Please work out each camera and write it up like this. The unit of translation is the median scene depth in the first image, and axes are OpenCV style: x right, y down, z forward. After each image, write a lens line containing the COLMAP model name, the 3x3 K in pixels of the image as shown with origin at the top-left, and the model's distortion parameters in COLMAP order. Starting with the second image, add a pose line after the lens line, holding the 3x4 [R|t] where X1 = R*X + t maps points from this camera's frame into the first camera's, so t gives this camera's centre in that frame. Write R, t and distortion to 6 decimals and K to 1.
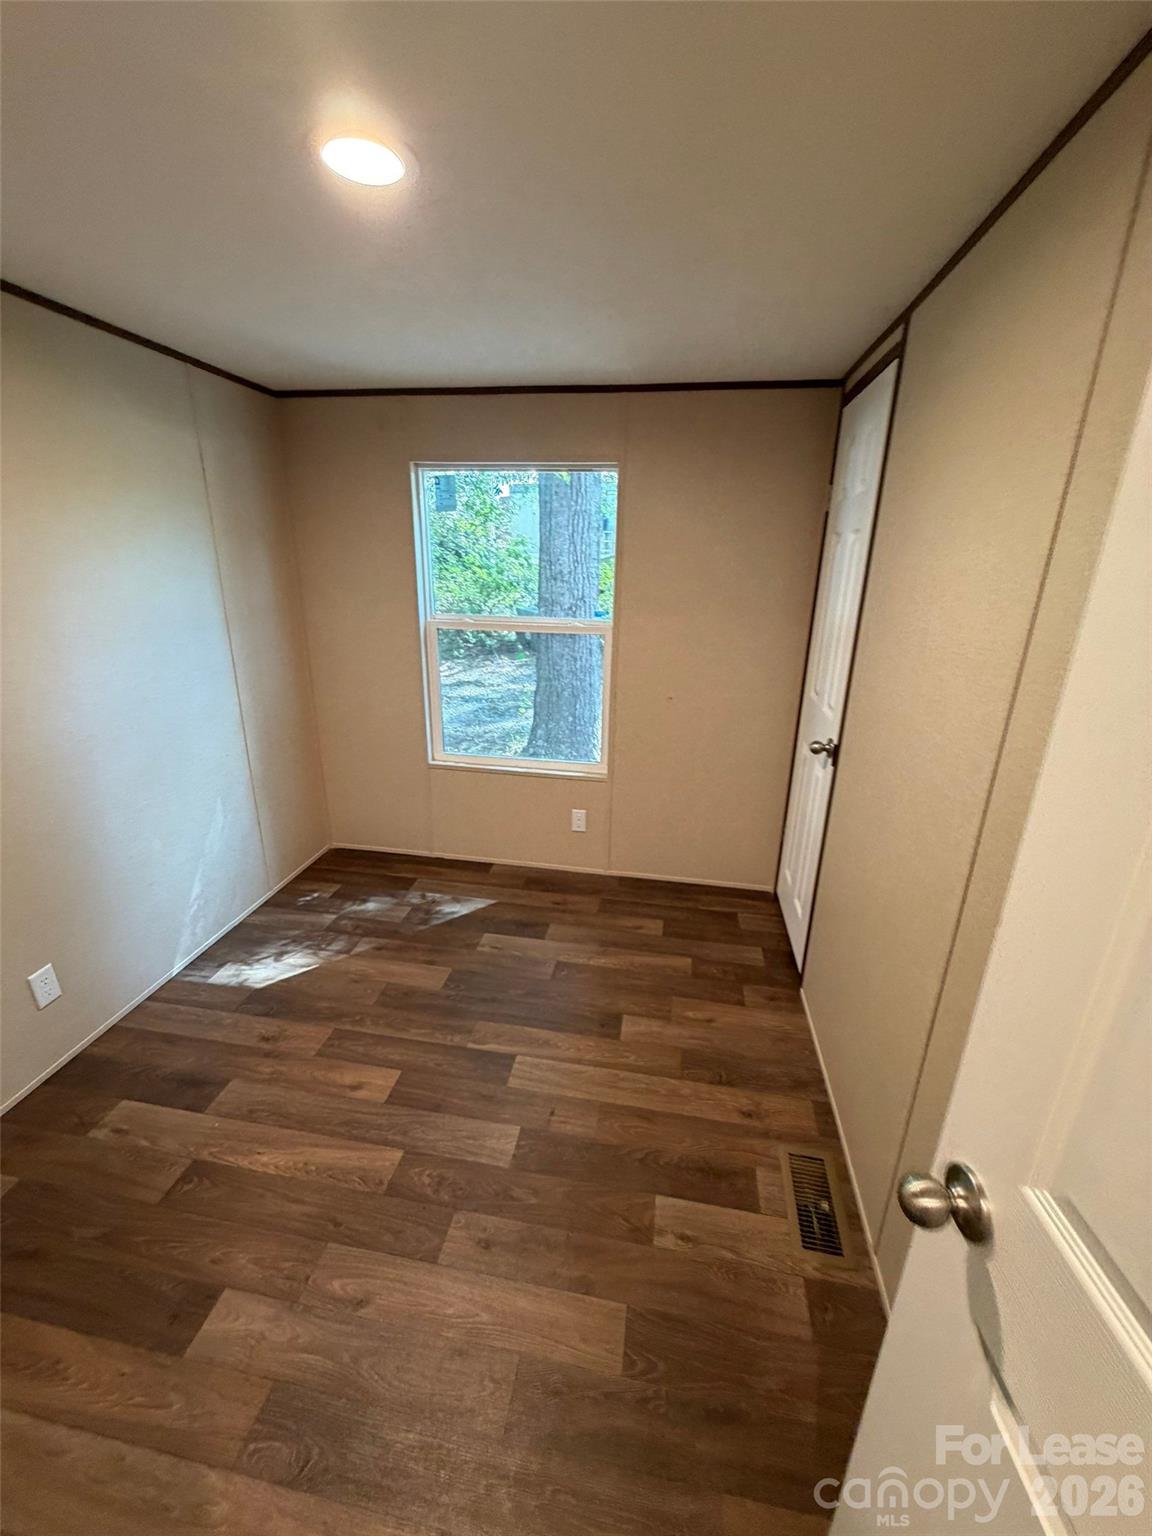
lens RADIAL K [[619.6, 0, 576.0], [0, 619.6, 768.0], [0, 0, 1]] dist [0.009632, 0.000077]
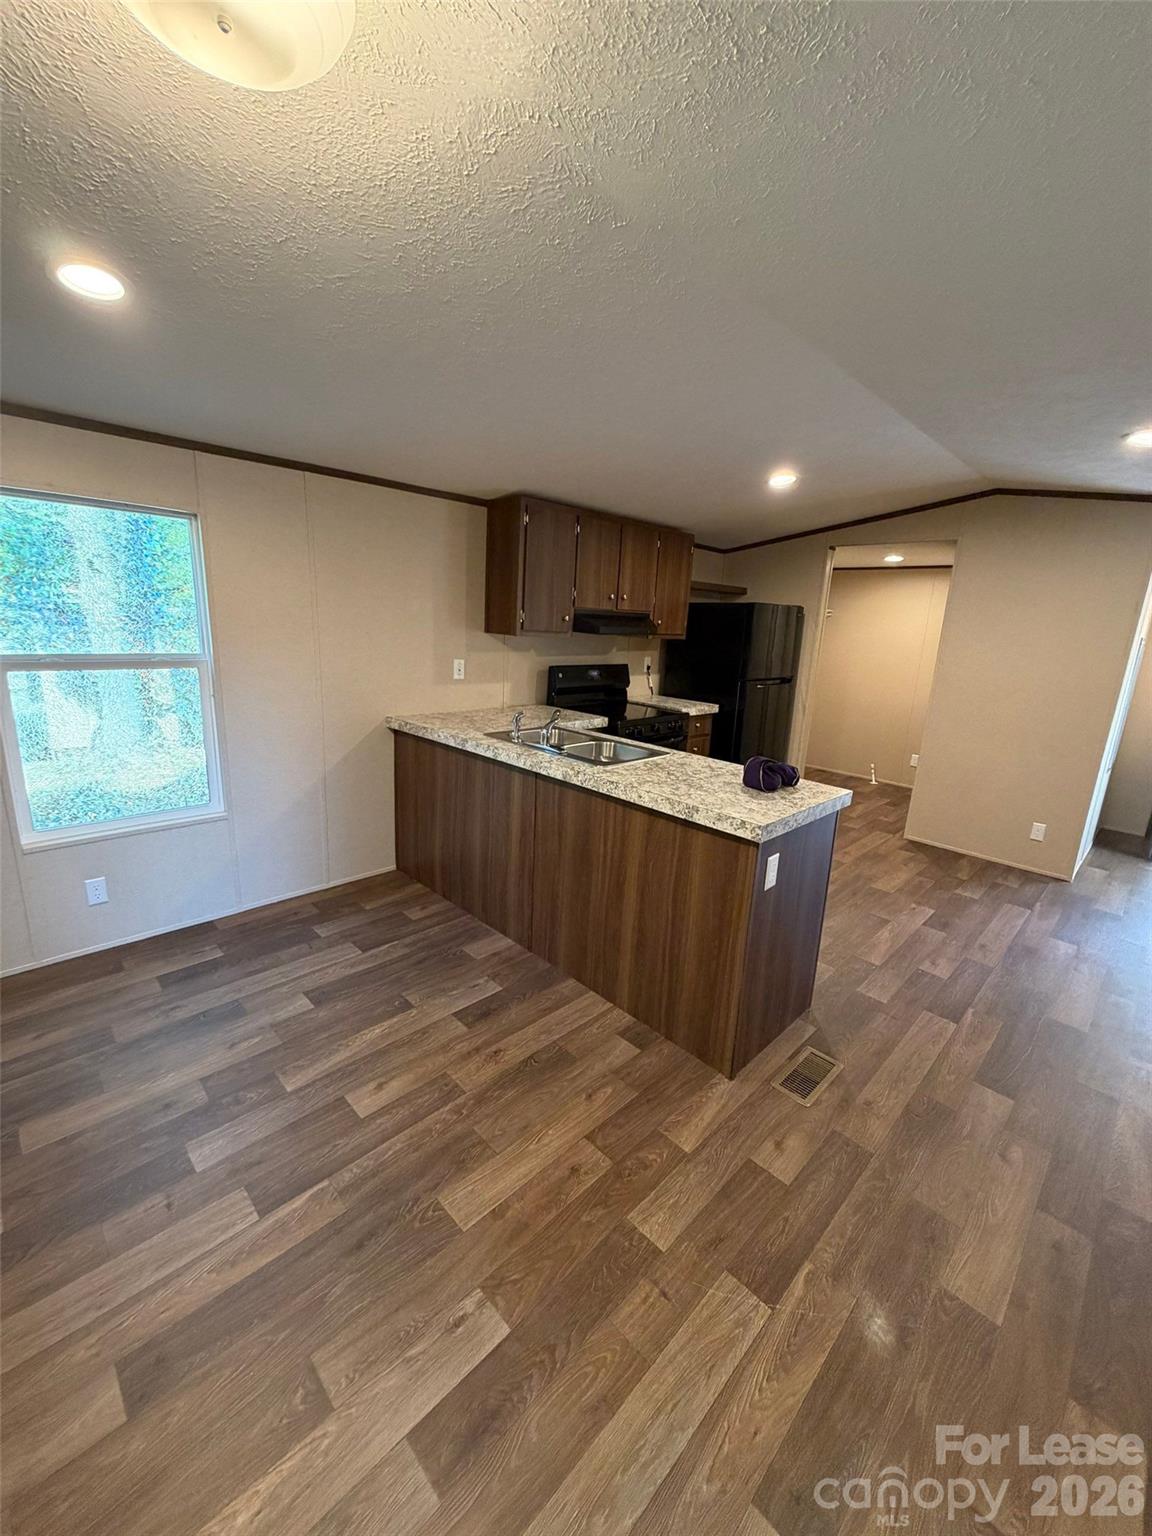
lens RADIAL K [[611.2, 0, 576.0], [0, 611.2, 768.0], [0, 0, 1]] dist [-0.002242, 0.000752]
pose [[-0.579054, 0.151061, -0.801172, 0.218716], [-0.319990, 0.861722, 0.393753, -0.491723], [0.749869, 0.484371, -0.450646, 1.451416]]
